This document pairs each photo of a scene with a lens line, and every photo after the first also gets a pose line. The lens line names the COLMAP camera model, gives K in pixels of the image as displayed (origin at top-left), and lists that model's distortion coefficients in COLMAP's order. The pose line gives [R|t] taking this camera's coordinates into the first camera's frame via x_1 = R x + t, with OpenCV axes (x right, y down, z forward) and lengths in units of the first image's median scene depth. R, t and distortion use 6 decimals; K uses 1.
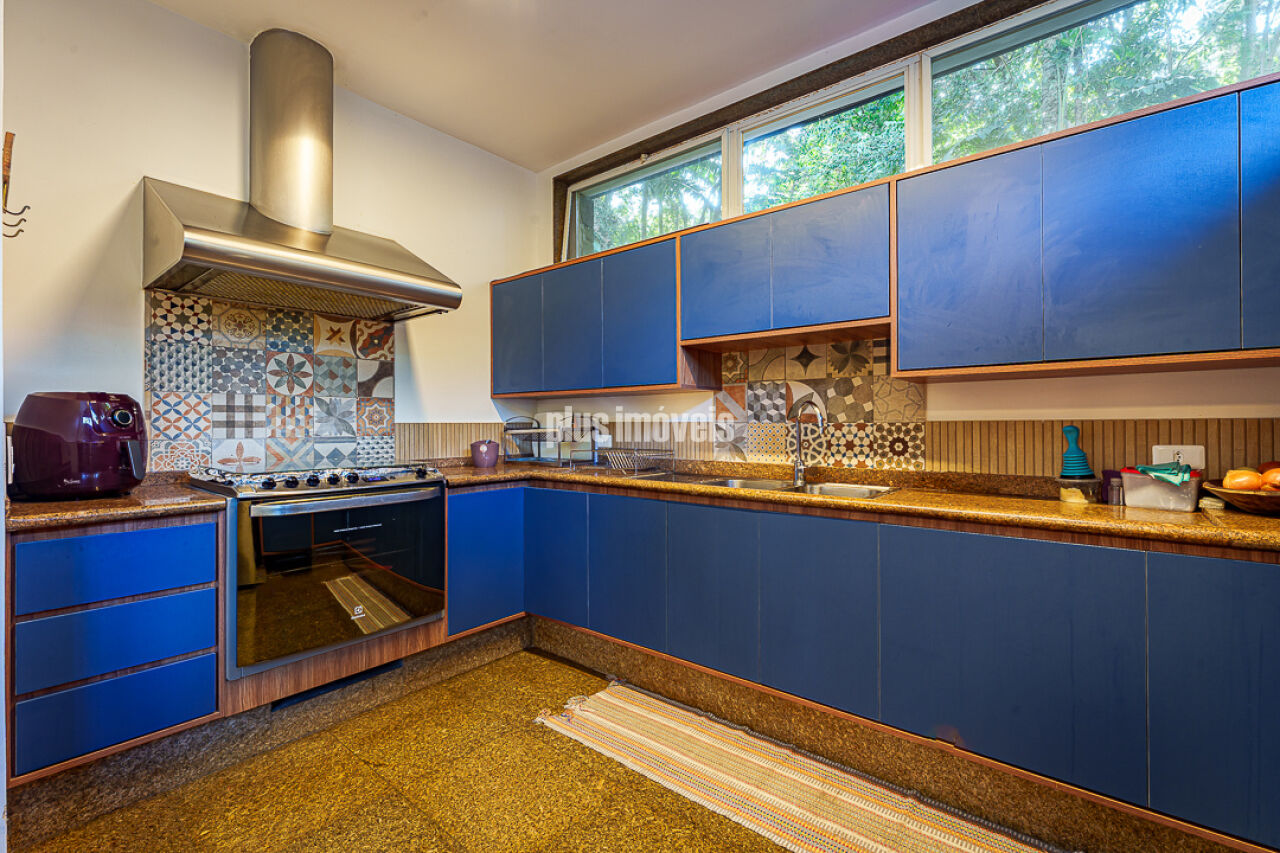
lens RADIAL K [[560.4, 0, 639.3], [0, 560.4, 422.3], [0, 0, 1]] dist [-0.000696, -0.000131]
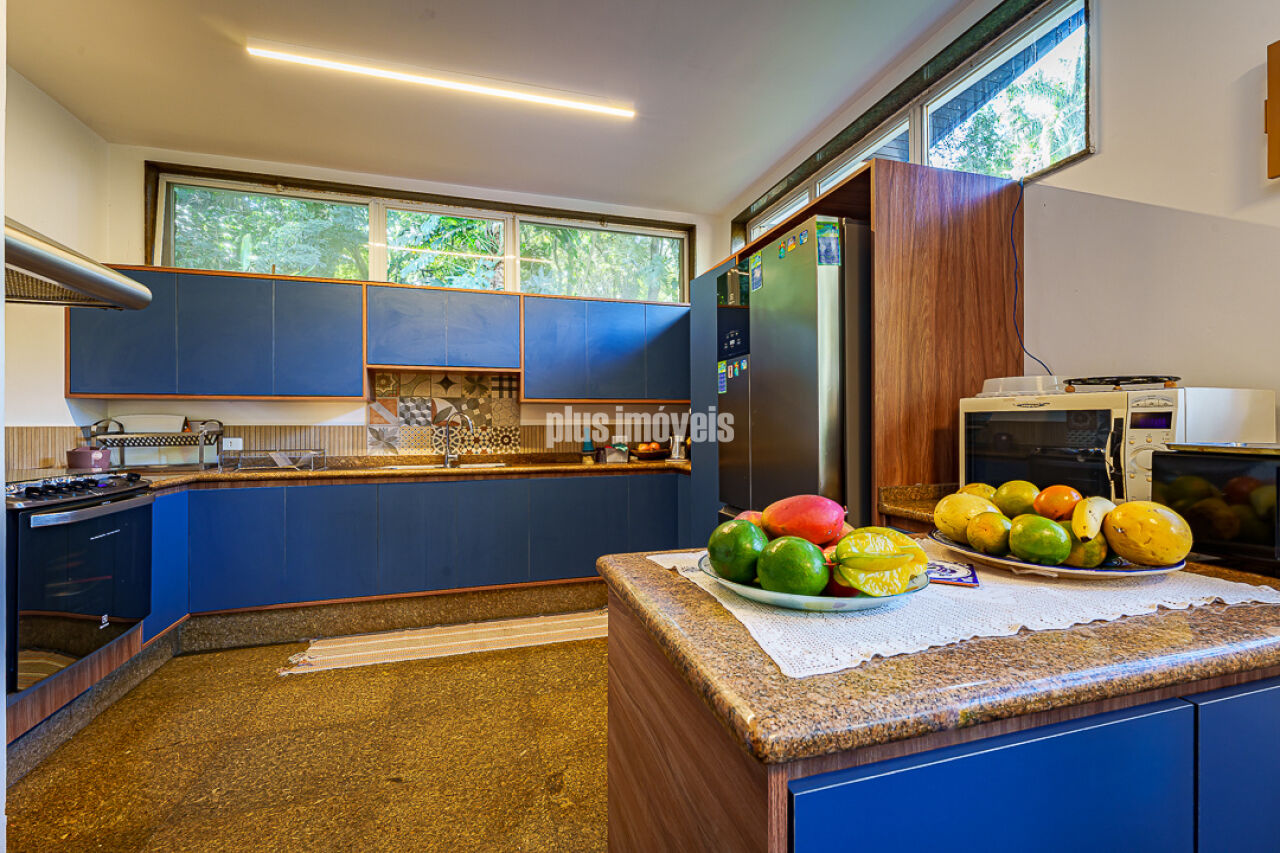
lens RADIAL K [[551.0, 0, 645.6], [0, 551.0, 422.3], [0, 0, 1]] dist [-0.003072, -0.000231]
pose [[0.545811, 0.005157, 0.837892, -0.680183], [-0.000124, 0.999982, -0.006074, -0.000820], [-0.837908, 0.003211, 0.545802, -0.267879]]
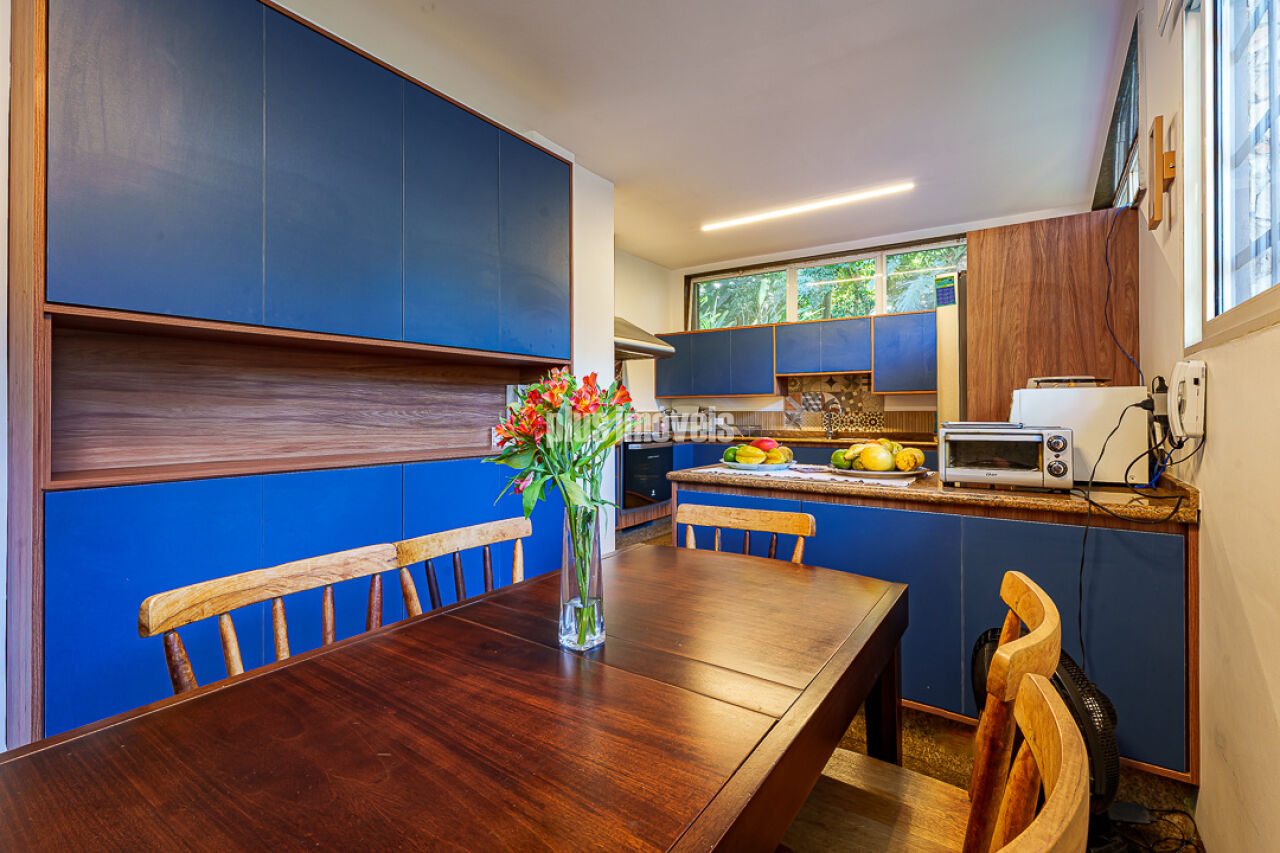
lens RADIAL K [[558.7, 0, 653.4], [0, 558.7, 410.5], [0, 0, 1]] dist [-0.000286, -0.000012]
pose [[0.995664, -0.000506, 0.093019, -0.623752], [0.000547, 1.000000, -0.000416, -0.003914], [-0.093019, 0.000466, 0.995664, -1.155936]]
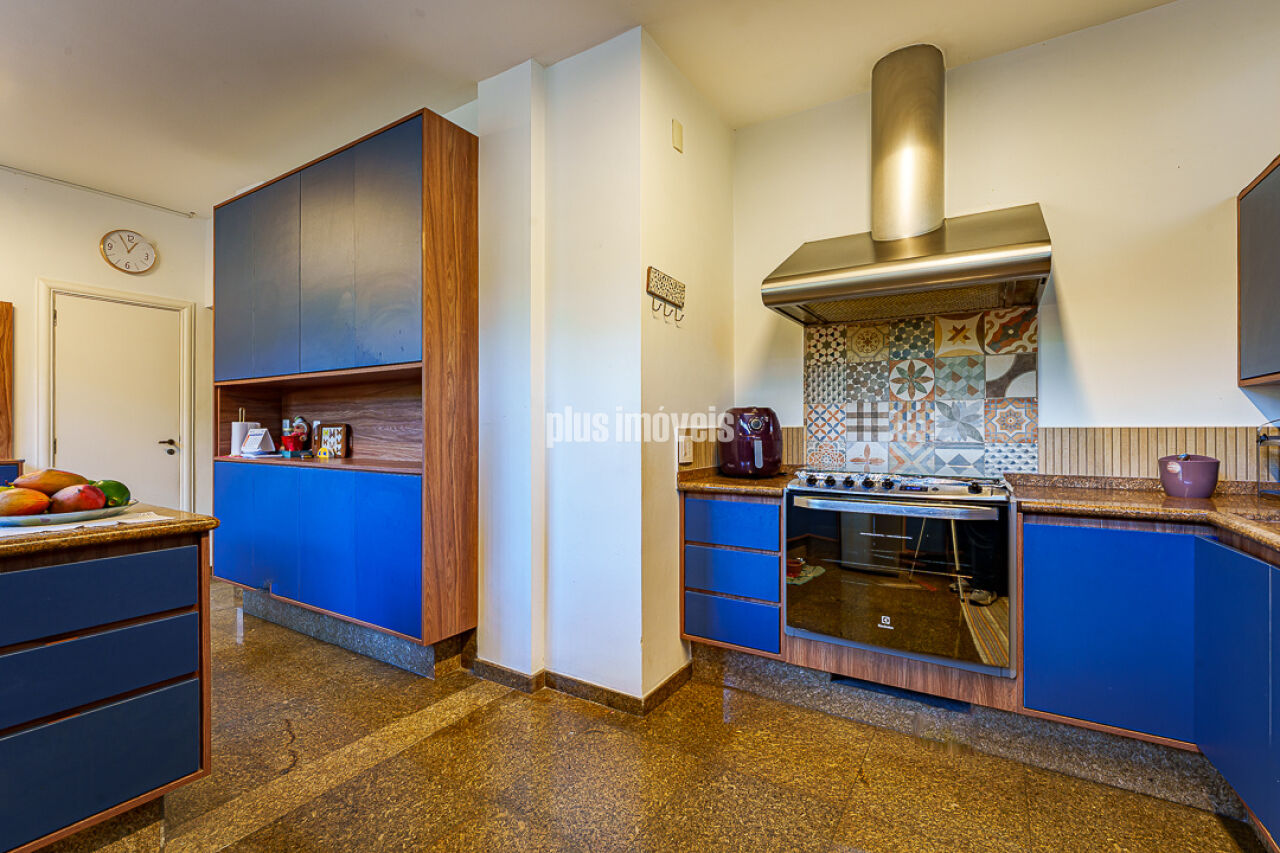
lens RADIAL K [[563.7, 0, 640.0], [0, 563.7, 426.5], [0, 0, 1]] dist [-0.001192, -0.000172]
pose [[0.131318, -0.001037, -0.991340, 0.353418], [0.002665, 0.999996, -0.000693, -0.001531], [0.991337, -0.002551, 0.131320, 0.383518]]
